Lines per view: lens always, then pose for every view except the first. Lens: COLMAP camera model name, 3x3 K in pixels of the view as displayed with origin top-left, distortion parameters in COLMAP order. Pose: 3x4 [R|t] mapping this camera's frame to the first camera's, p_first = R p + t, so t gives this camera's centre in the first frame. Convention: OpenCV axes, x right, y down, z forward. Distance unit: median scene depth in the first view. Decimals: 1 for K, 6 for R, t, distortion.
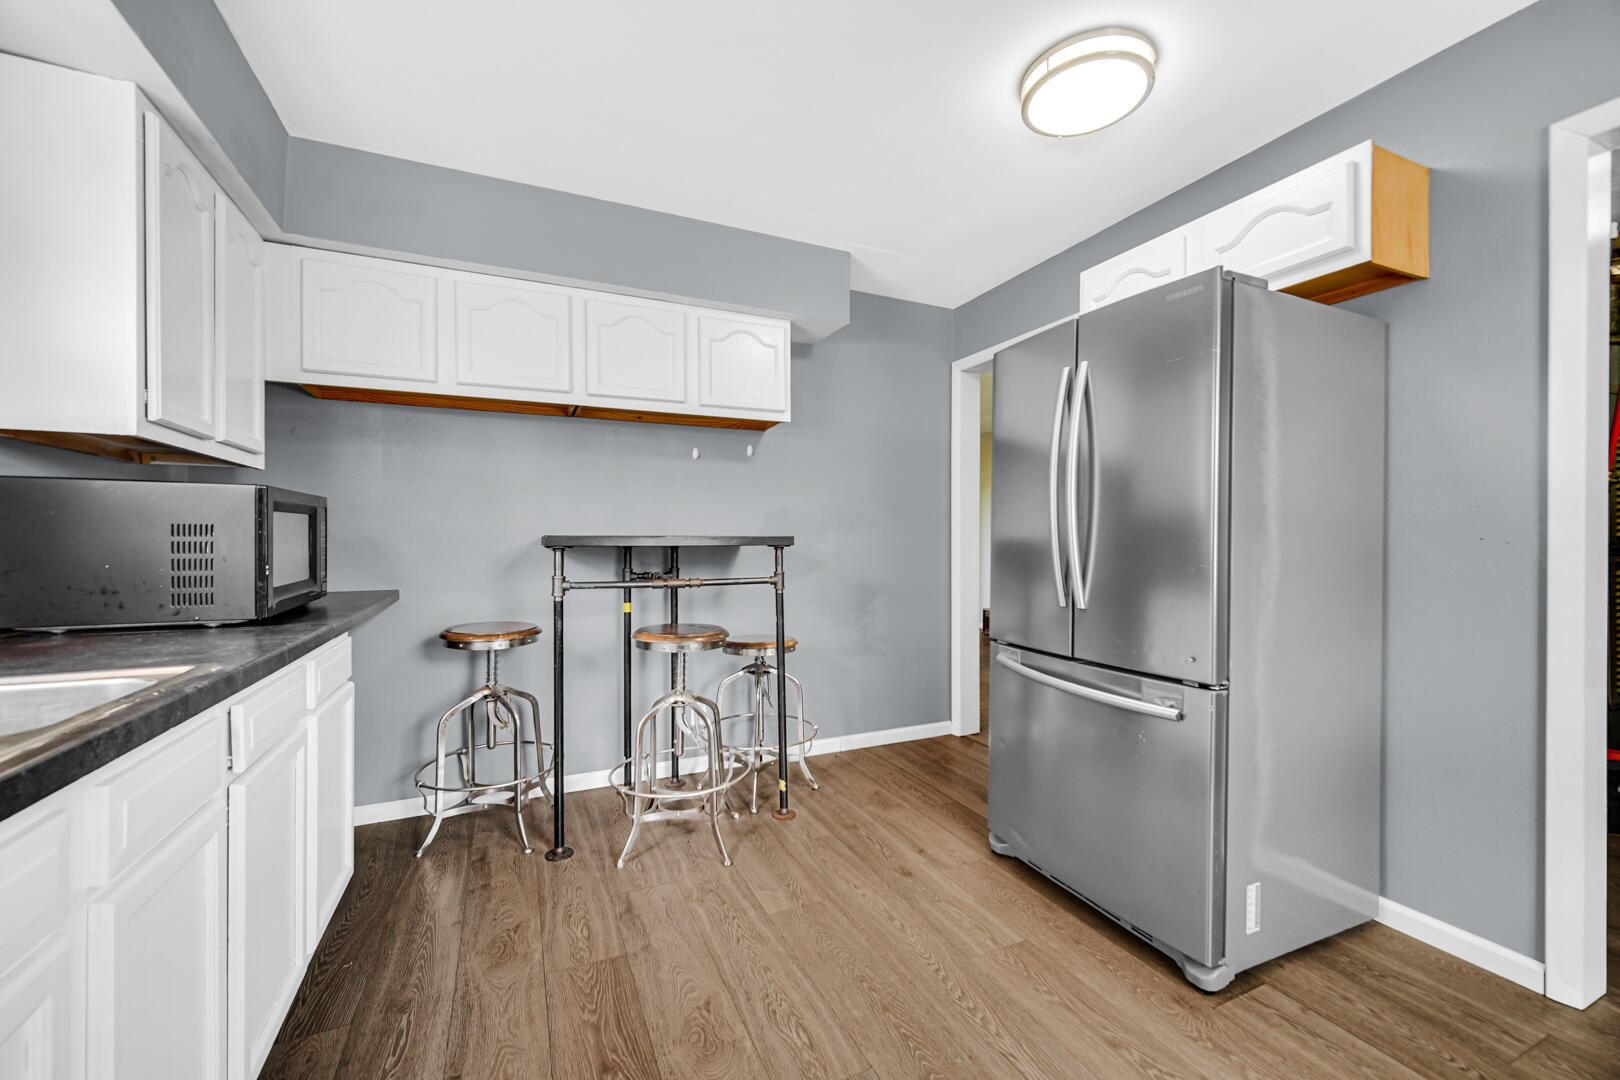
lens RADIAL K [[642.8, 0, 801.1], [0, 642.8, 540.0], [0, 0, 1]] dist [-0.001484, -0.000116]
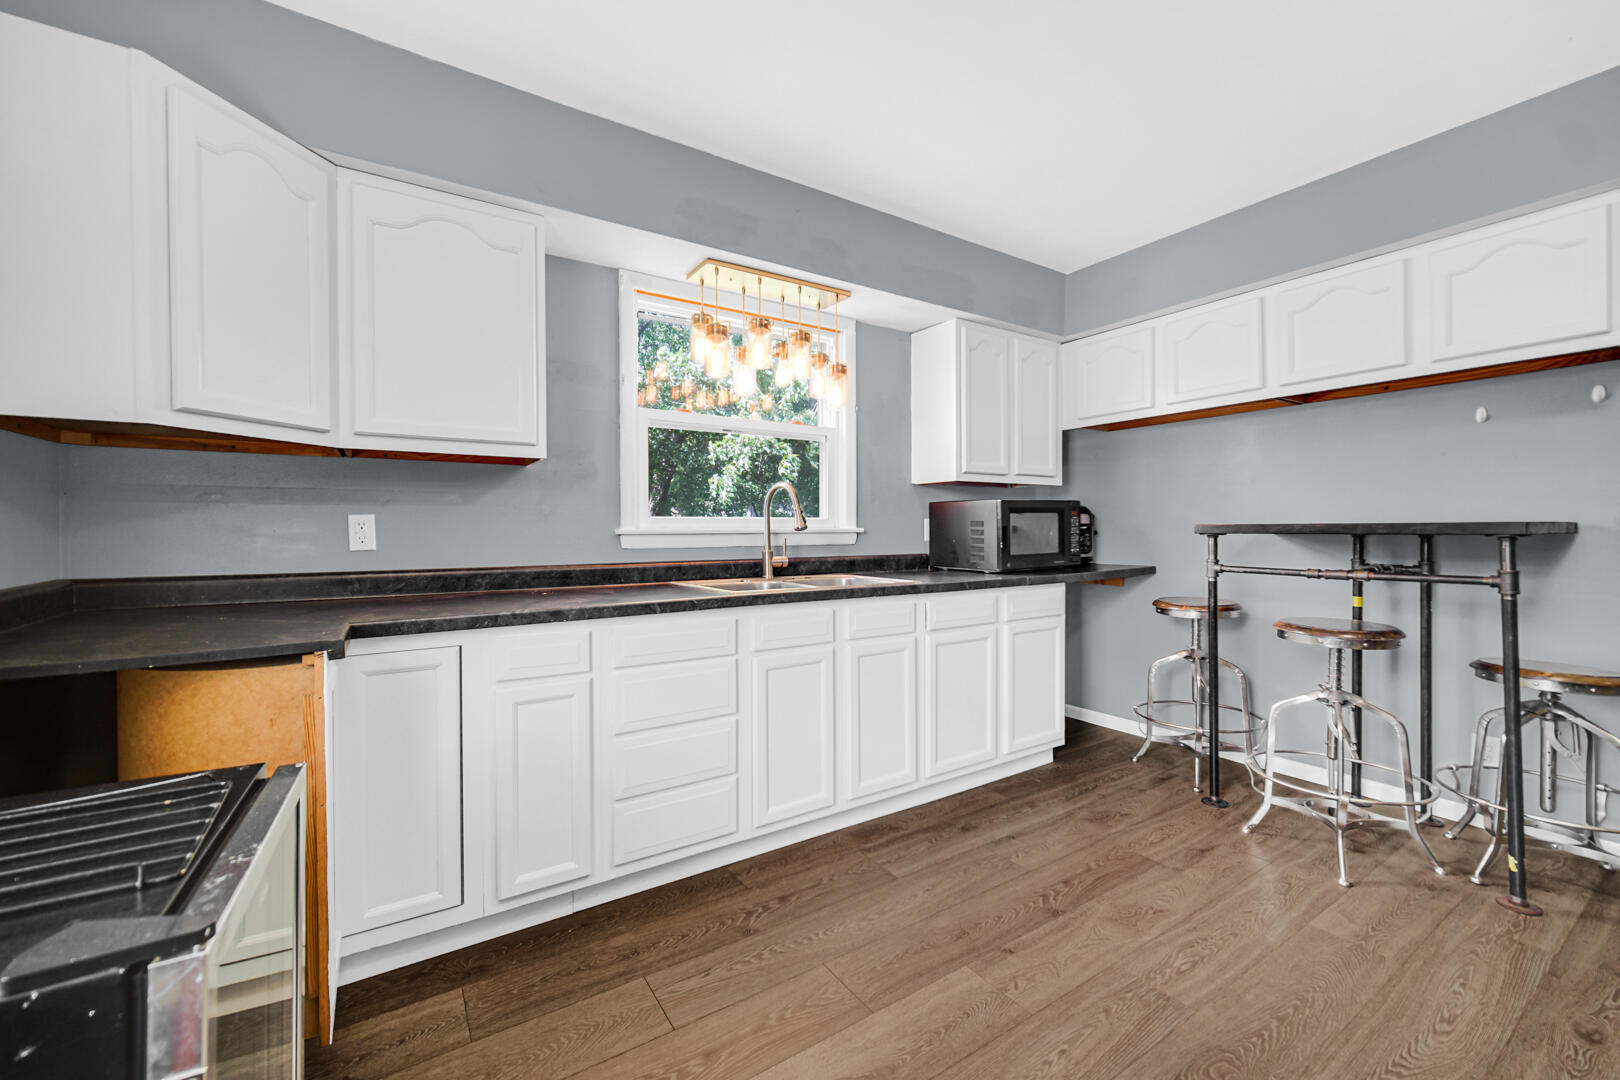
lens RADIAL K [[642.8, 0, 798.8], [0, 642.8, 533.3], [0, 0, 1]] dist [-0.001484, -0.000116]
pose [[0.138818, 0.005480, -0.990303, 0.658825], [0.004102, 0.999973, 0.006108, -0.000454], [0.990309, -0.004910, 0.138792, 0.110429]]
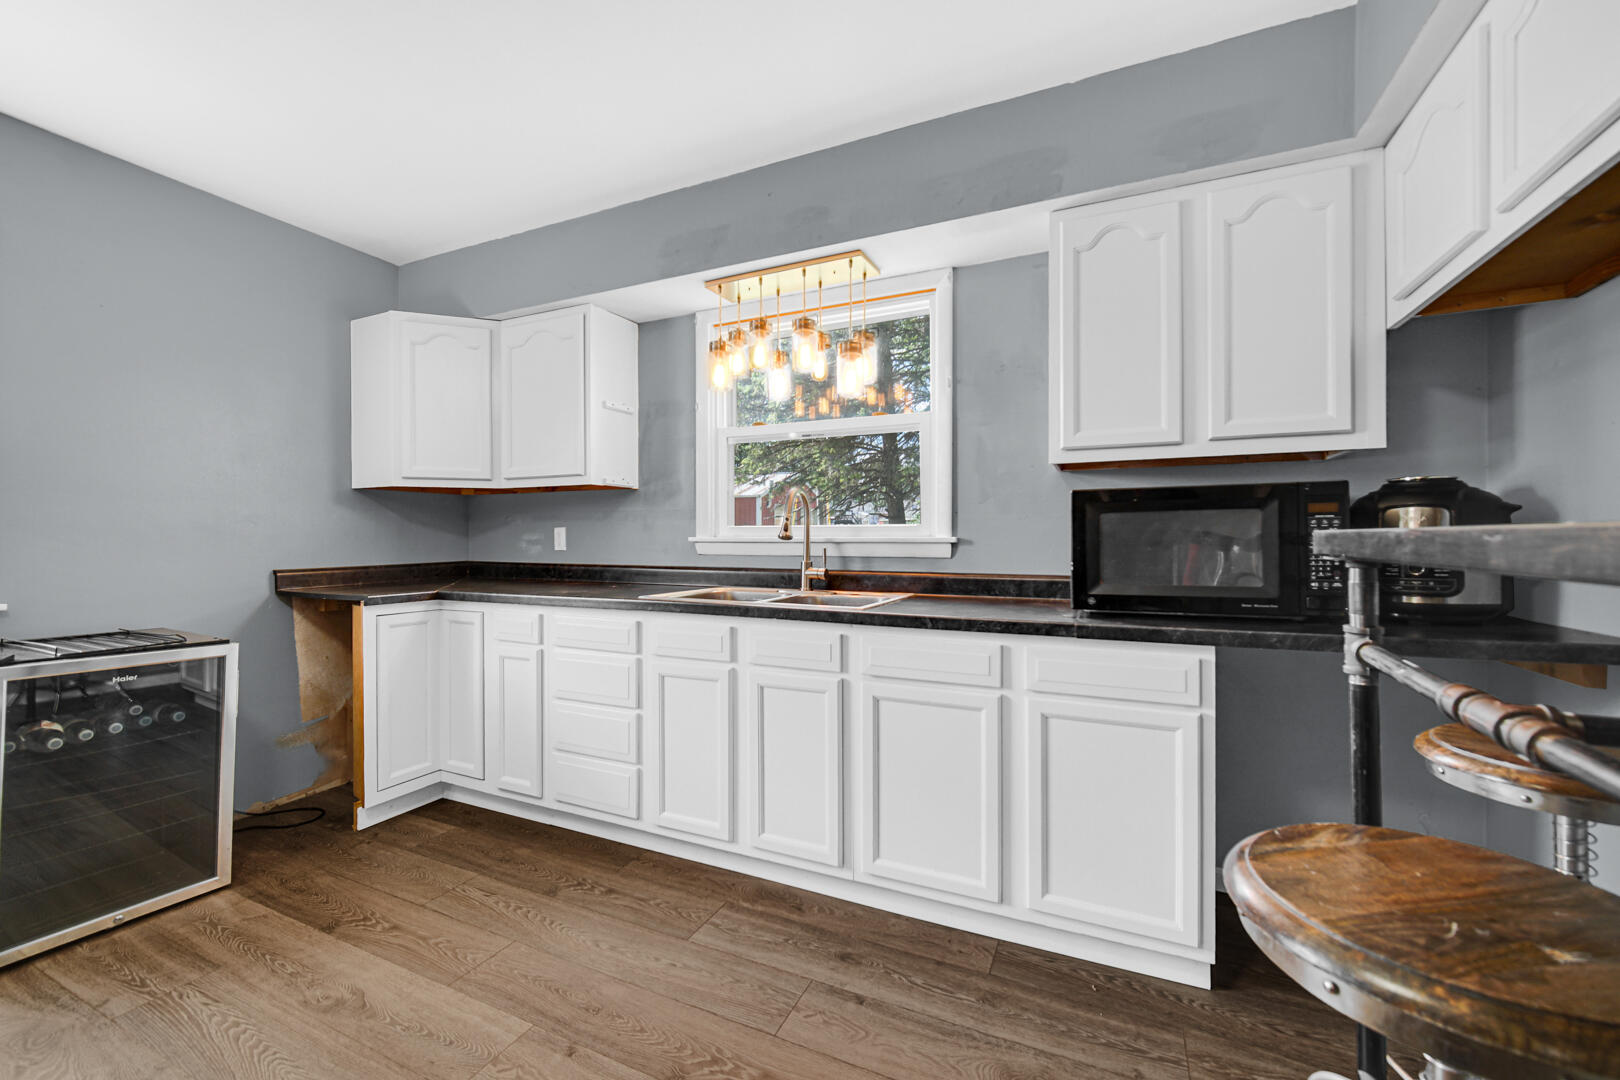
lens RADIAL K [[642.8, 0, 804.3], [0, 642.8, 538.7], [0, 0, 1]] dist [-0.001484, -0.000116]
pose [[-0.758816, -0.002856, -0.651299, 0.177165], [-0.001975, 0.999996, -0.002084, 0.002720], [0.651302, -0.000295, -0.758818, 1.083721]]
